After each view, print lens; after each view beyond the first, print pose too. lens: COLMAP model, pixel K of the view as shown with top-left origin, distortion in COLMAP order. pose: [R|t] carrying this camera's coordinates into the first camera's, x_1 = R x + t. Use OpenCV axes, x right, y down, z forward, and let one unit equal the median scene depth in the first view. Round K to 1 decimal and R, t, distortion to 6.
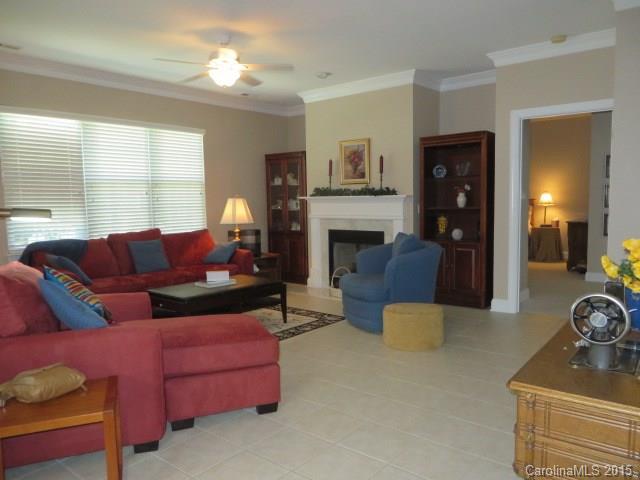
lens RADIAL K [[486.9, 0, 323.1], [0, 486.9, 240.1], [0, 0, 1]] dist [-0.010250, 0.005897]
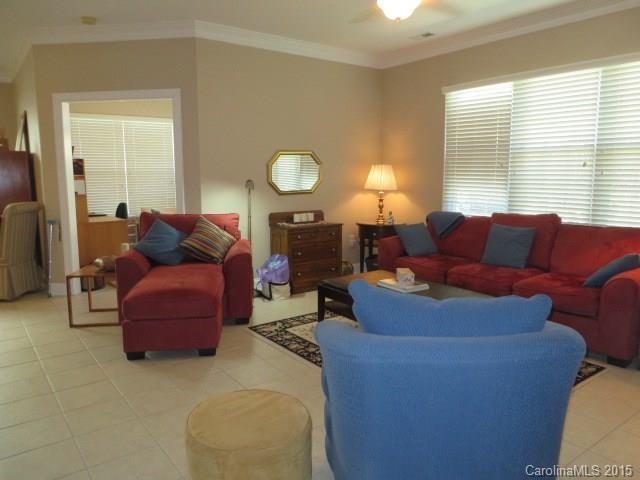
lens RADIAL K [[486.9, 0, 323.1], [0, 486.9, 240.1], [0, 0, 1]] dist [-0.010250, 0.005897]
pose [[-0.227057, 0.149062, -0.962406, 0.642709], [-0.080099, 0.982010, 0.170996, -0.120491], [0.970582, 0.115914, -0.211032, 1.223670]]
